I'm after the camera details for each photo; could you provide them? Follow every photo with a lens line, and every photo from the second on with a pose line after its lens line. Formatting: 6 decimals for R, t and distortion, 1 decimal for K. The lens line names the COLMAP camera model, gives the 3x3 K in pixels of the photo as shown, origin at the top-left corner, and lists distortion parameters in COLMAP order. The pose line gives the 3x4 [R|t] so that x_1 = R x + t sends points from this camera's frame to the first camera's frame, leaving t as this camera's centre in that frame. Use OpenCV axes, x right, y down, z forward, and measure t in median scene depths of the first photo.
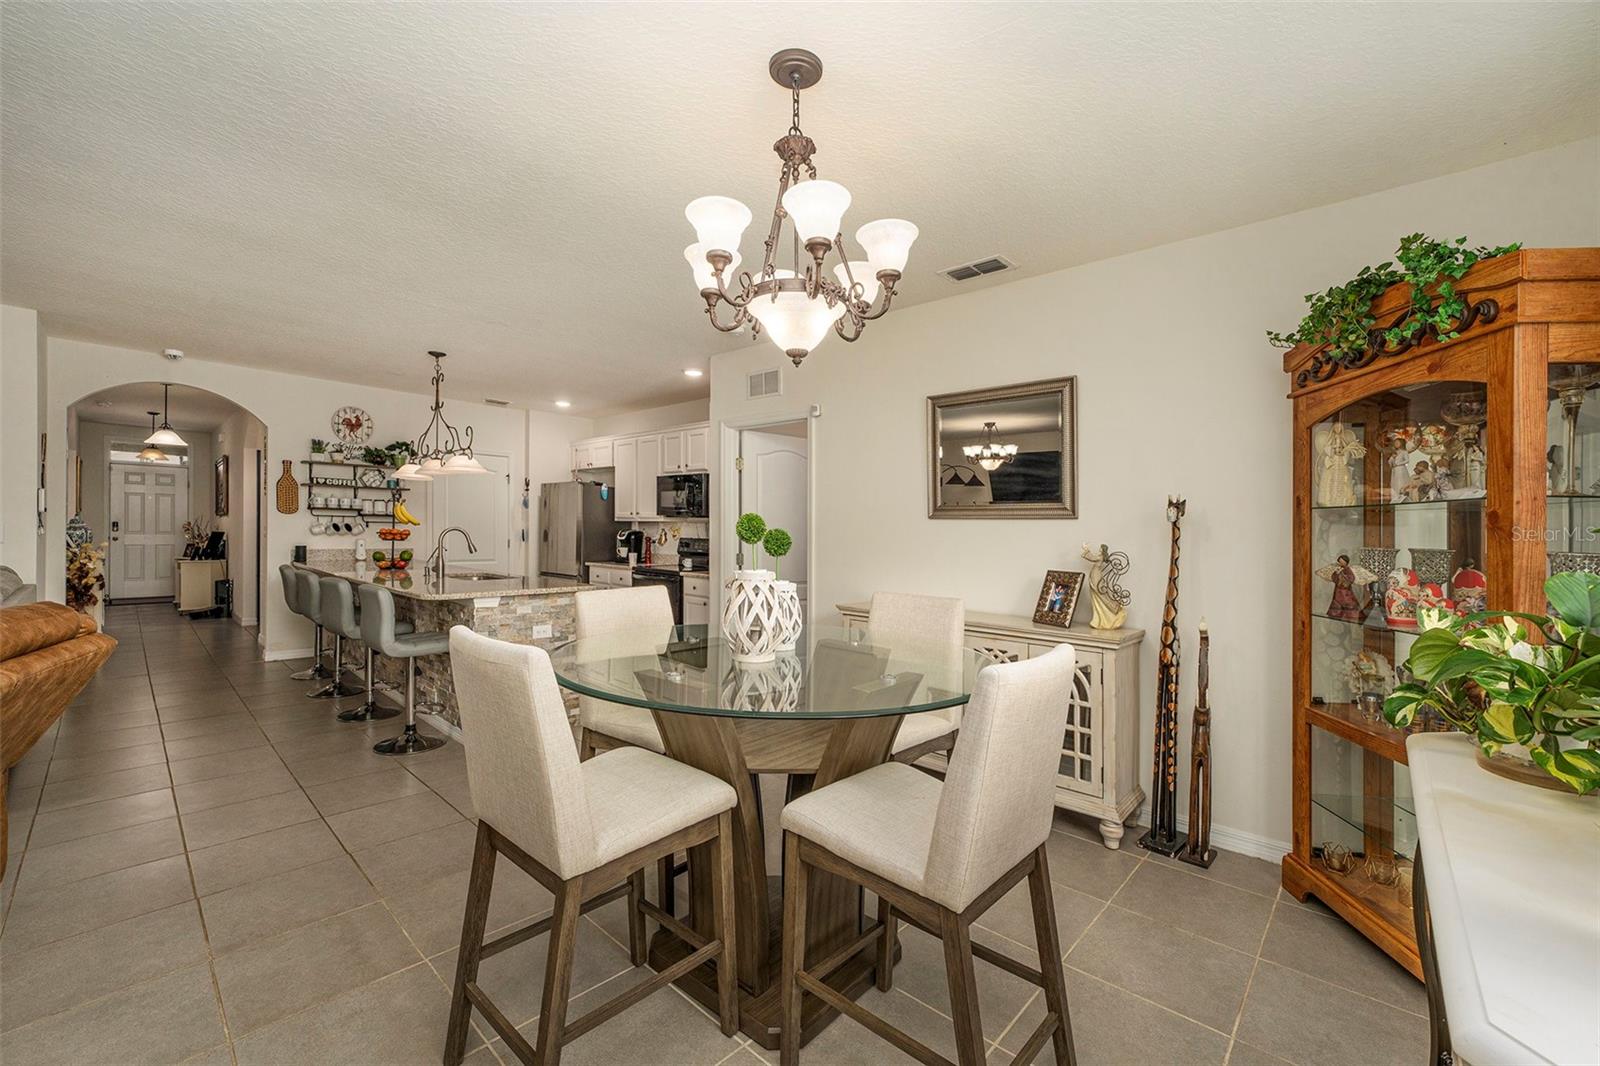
lens RADIAL K [[647.5, 0, 802.6], [0, 647.5, 530.9], [0, 0, 1]] dist [-0.013047, 0.000335]
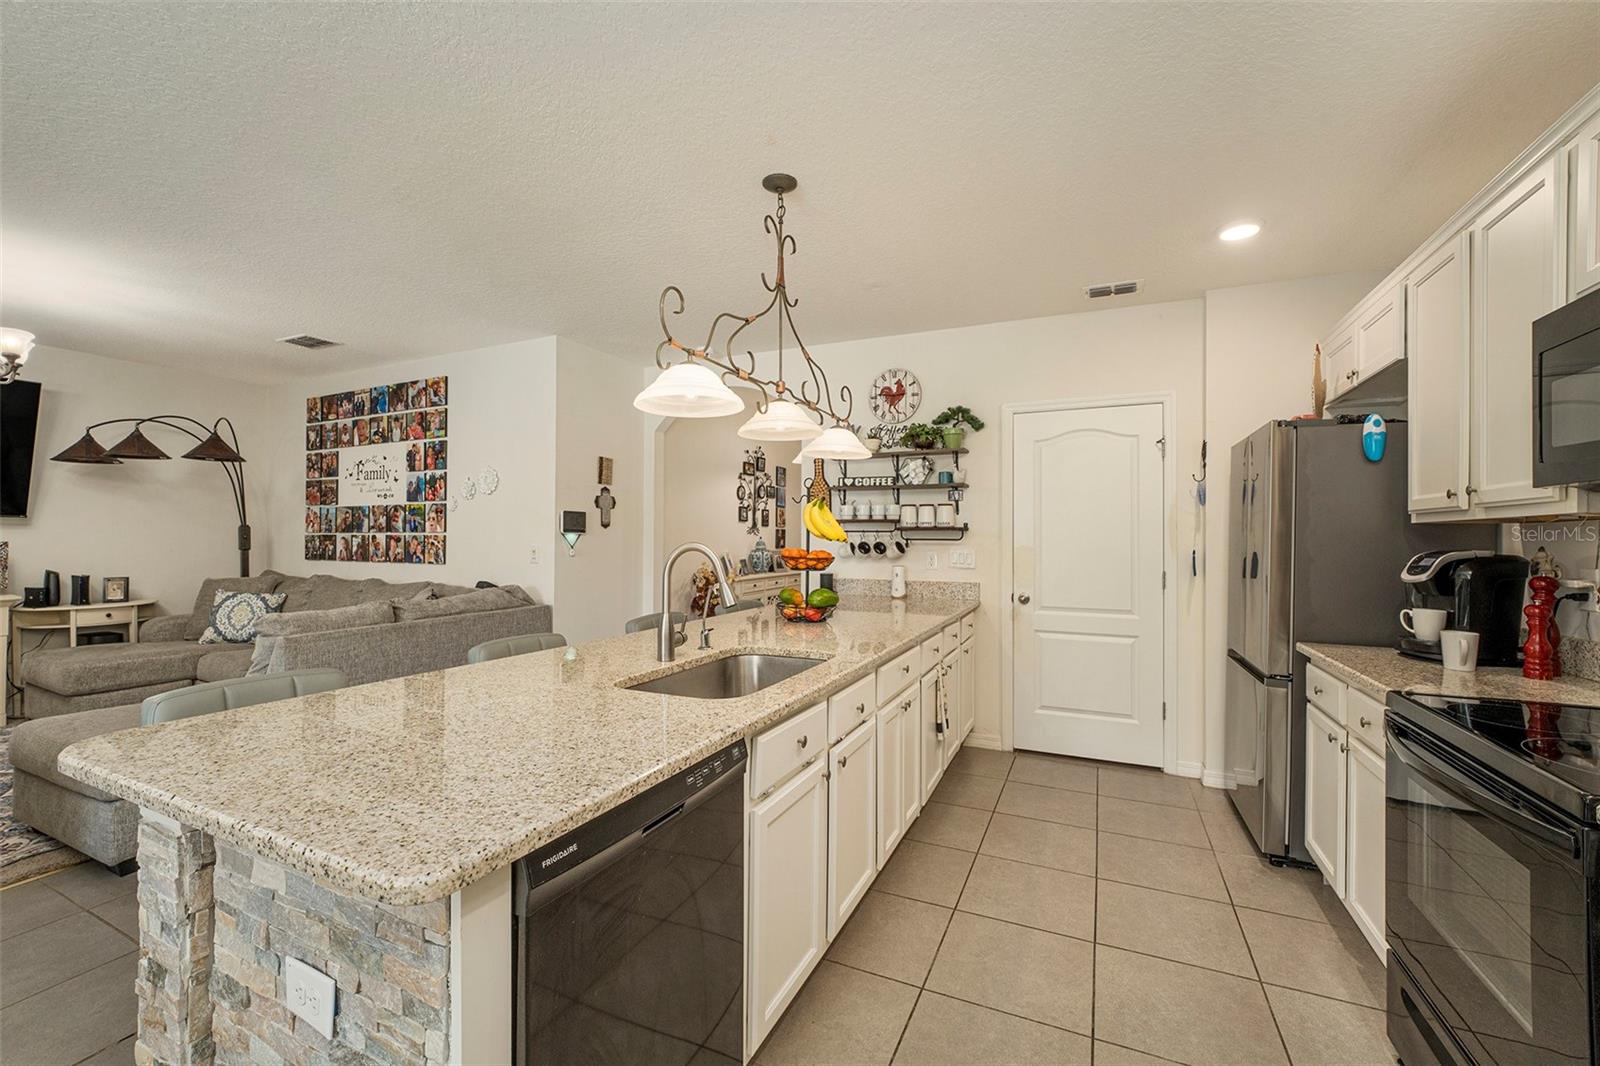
lens RADIAL K [[647.5, 0, 793.8], [0, 647.5, 535.7], [0, 0, 1]] dist [-0.013047, 0.000335]
pose [[0.291726, -0.024569, -0.956186, -0.085888], [-0.001394, 0.999658, -0.026111, -0.000357], [0.956501, 0.008950, 0.291592, 0.696121]]
